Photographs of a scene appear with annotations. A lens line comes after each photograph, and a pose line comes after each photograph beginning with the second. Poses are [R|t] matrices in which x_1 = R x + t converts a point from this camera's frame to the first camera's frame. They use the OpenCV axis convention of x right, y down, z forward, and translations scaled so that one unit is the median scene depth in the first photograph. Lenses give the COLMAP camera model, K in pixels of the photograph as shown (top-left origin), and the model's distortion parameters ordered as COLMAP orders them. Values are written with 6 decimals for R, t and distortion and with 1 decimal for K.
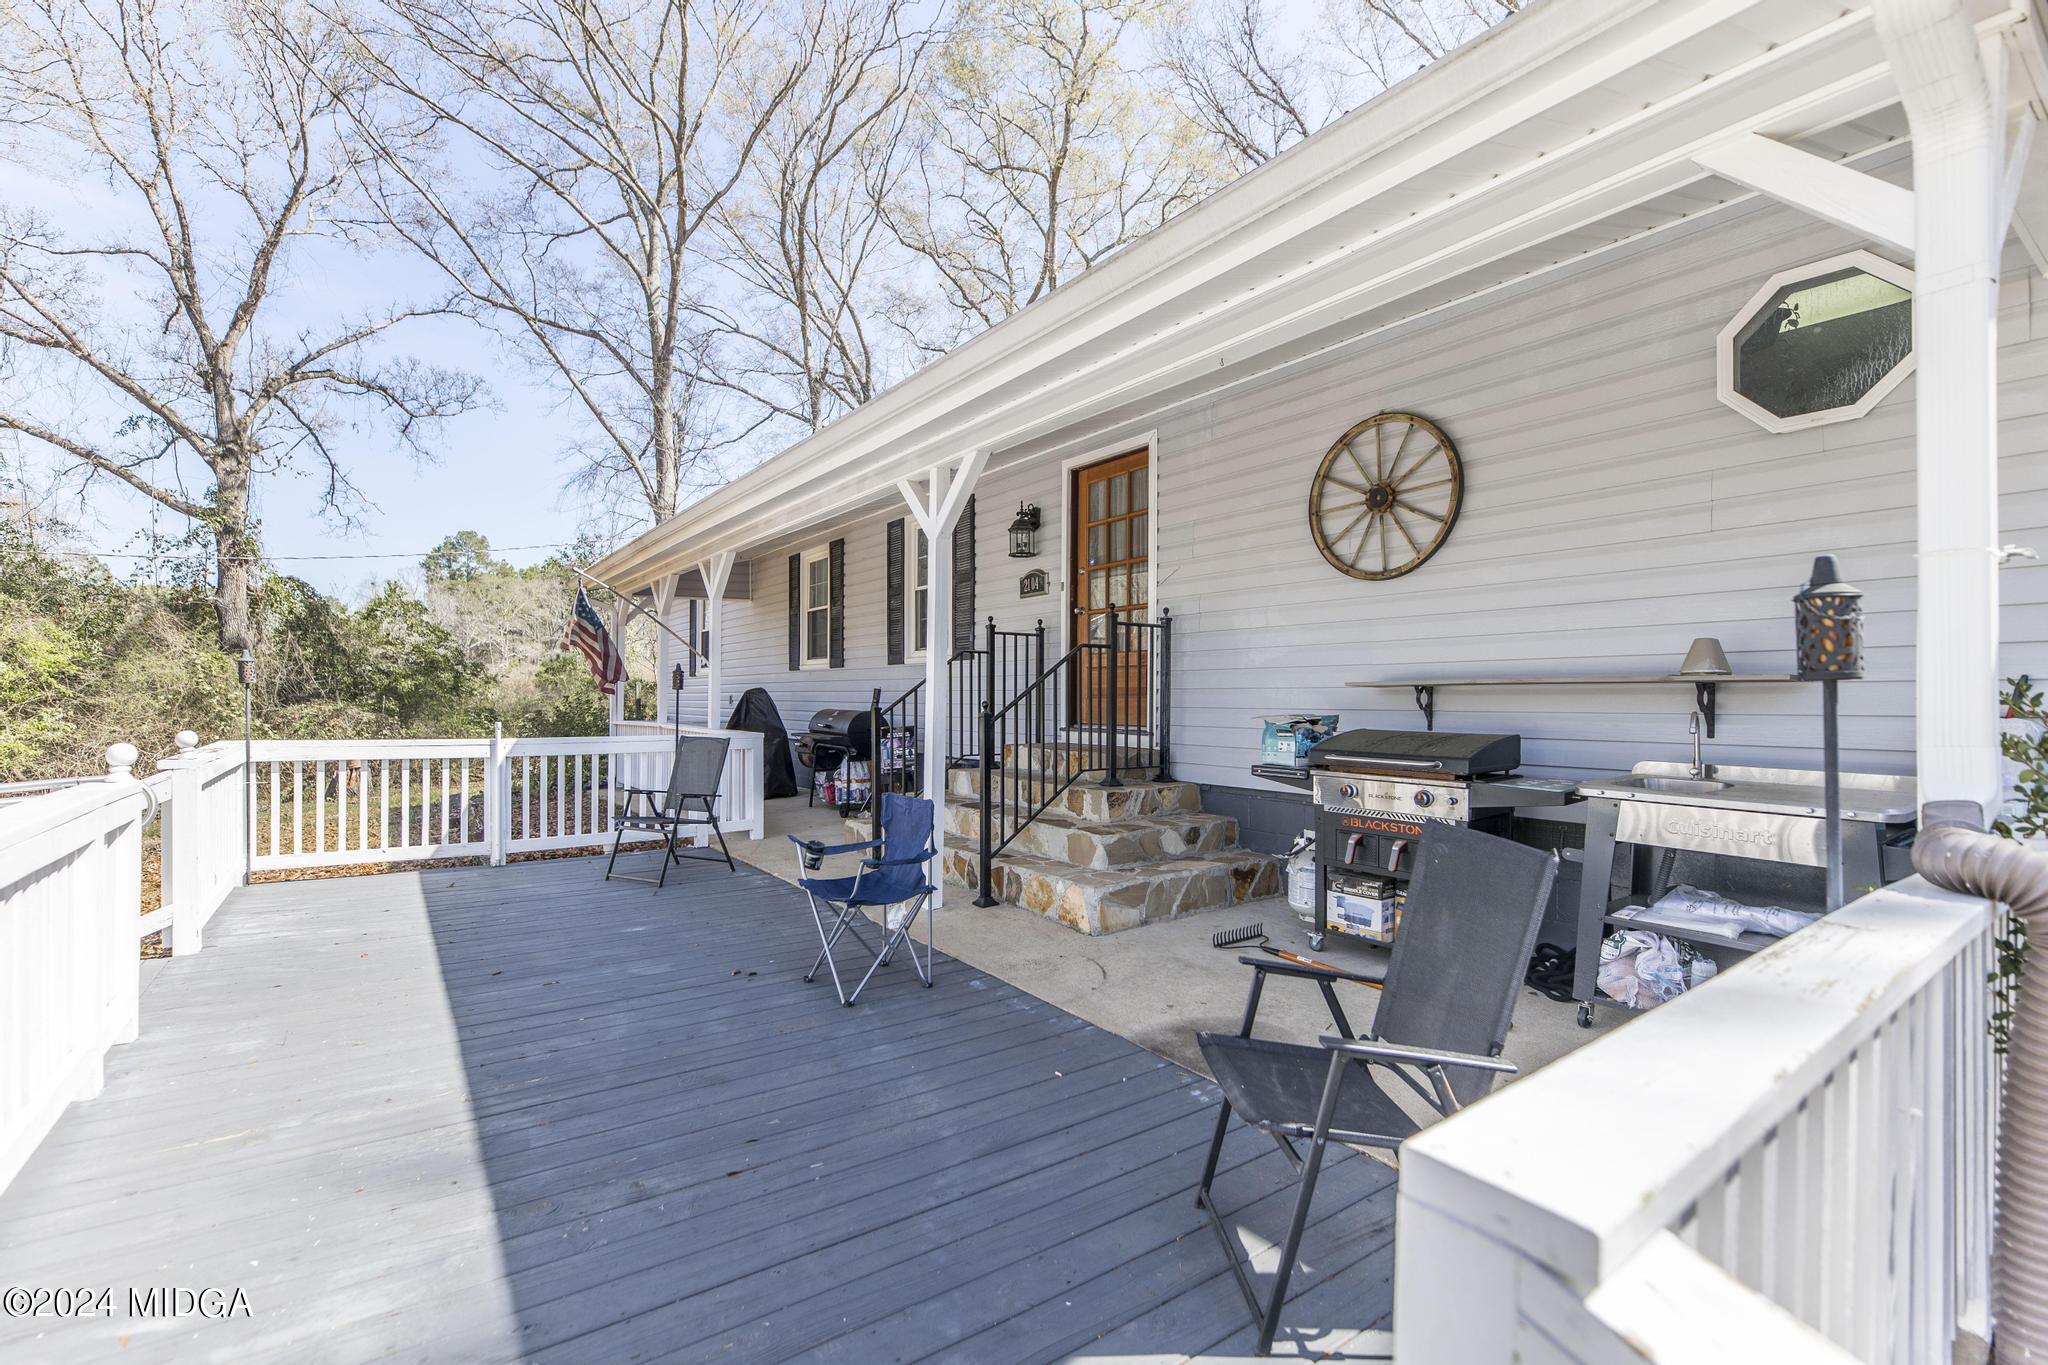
lens RADIAL K [[891.3, 0, 965.5], [0, 891.3, 695.4], [0, 0, 1]] dist [0.000635, 0.000211]
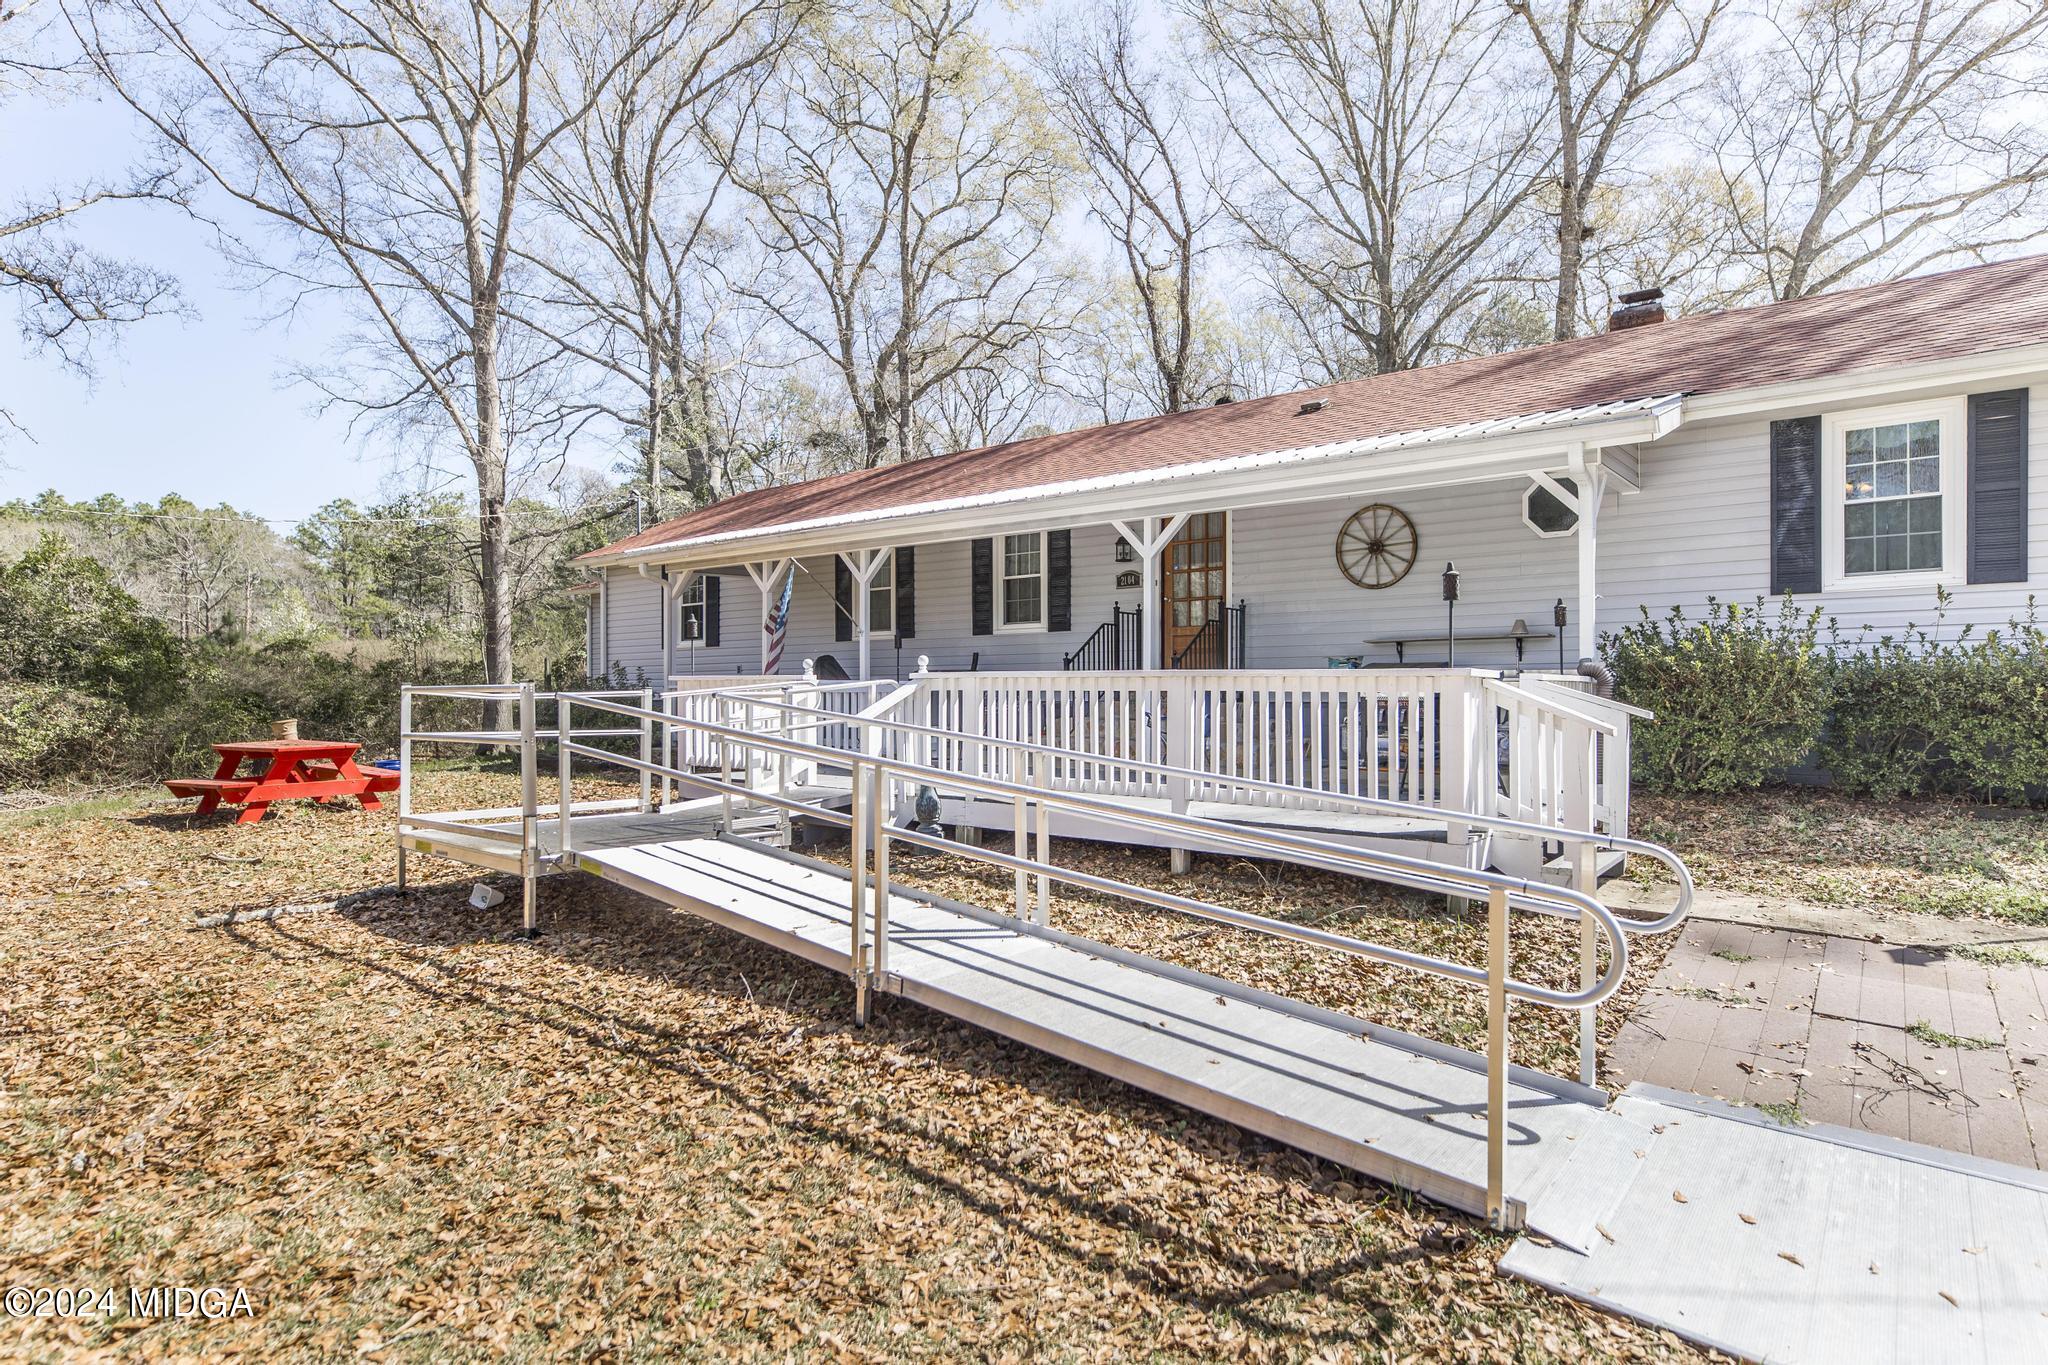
lens RADIAL K [[1013.5, 0, 1027.4], [0, 1013.5, 687.8], [0, 0, 1]] dist [0.001142, 0.000371]
pose [[0.959225, -0.002536, 0.282632, -0.109773], [0.001826, 0.999994, 0.002775, 0.009863], [-0.282638, -0.002146, 0.959224, -0.112921]]
